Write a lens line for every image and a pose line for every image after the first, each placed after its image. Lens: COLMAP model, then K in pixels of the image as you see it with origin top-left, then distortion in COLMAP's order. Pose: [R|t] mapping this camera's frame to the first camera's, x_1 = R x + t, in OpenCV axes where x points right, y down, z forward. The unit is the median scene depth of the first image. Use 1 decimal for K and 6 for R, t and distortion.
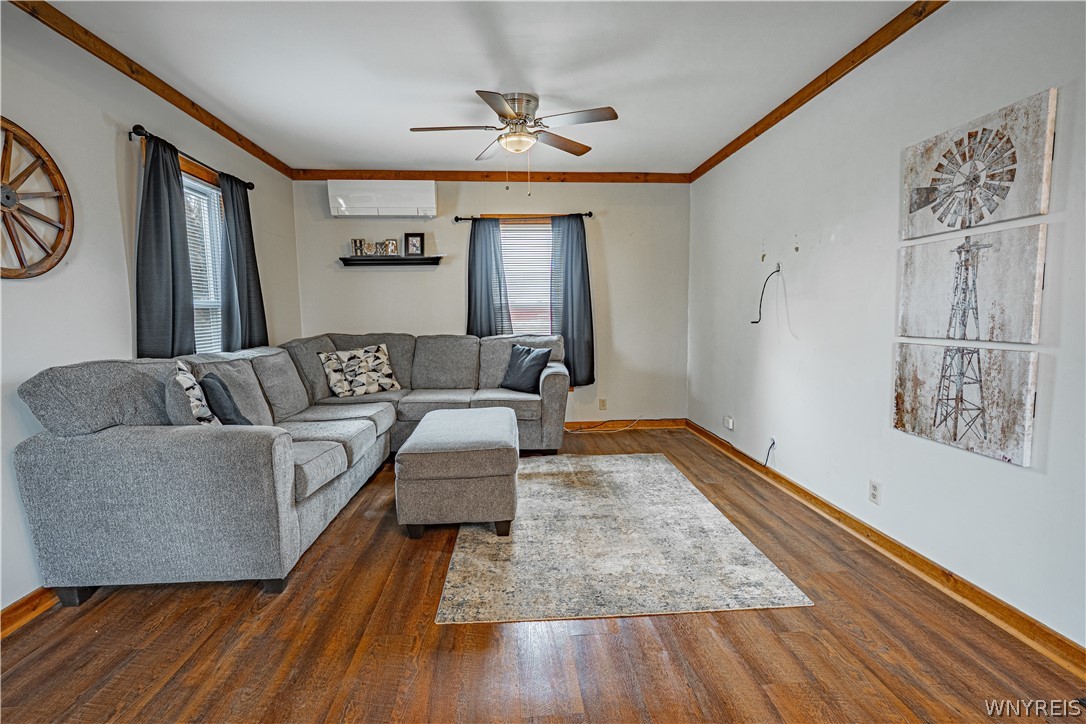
lens RADIAL K [[493.6, 0, 545.3], [0, 493.6, 358.5], [0, 0, 1]] dist [-0.001808, -0.000115]
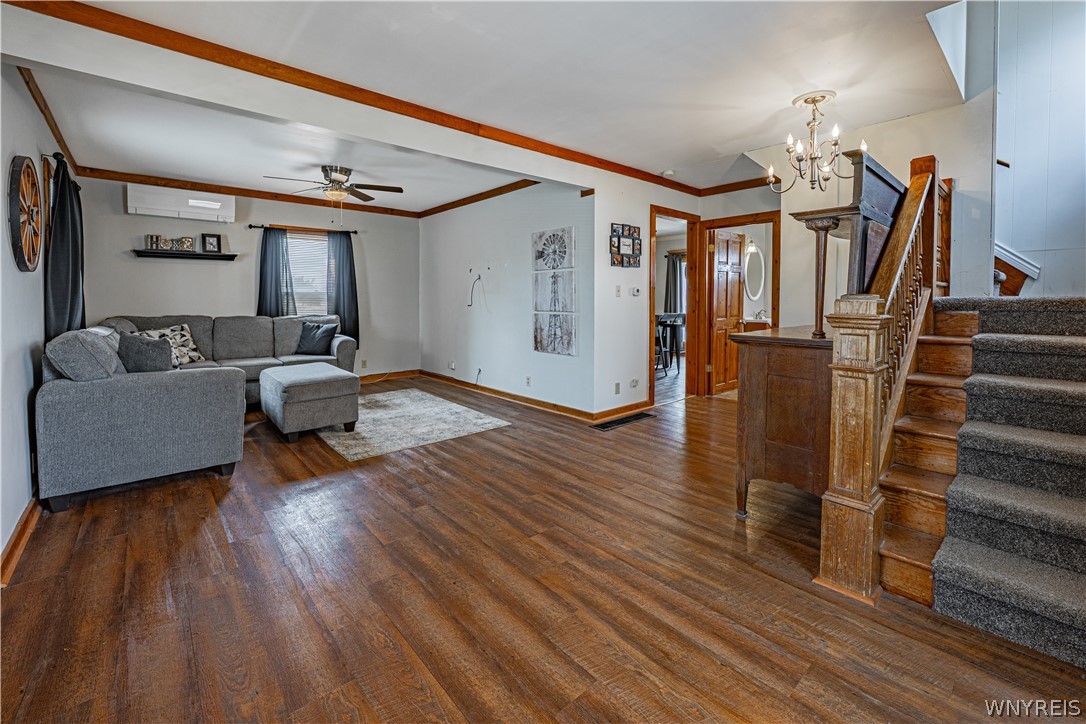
lens RADIAL K [[469.6, 0, 535.0], [0, 469.6, 310.7], [0, 0, 1]] dist [-0.003678, -0.000124]
pose [[0.796215, -0.005646, 0.604987, -0.352623], [0.048151, 0.997376, -0.054062, 0.042027], [-0.603094, 0.072176, 0.794398, -0.434030]]
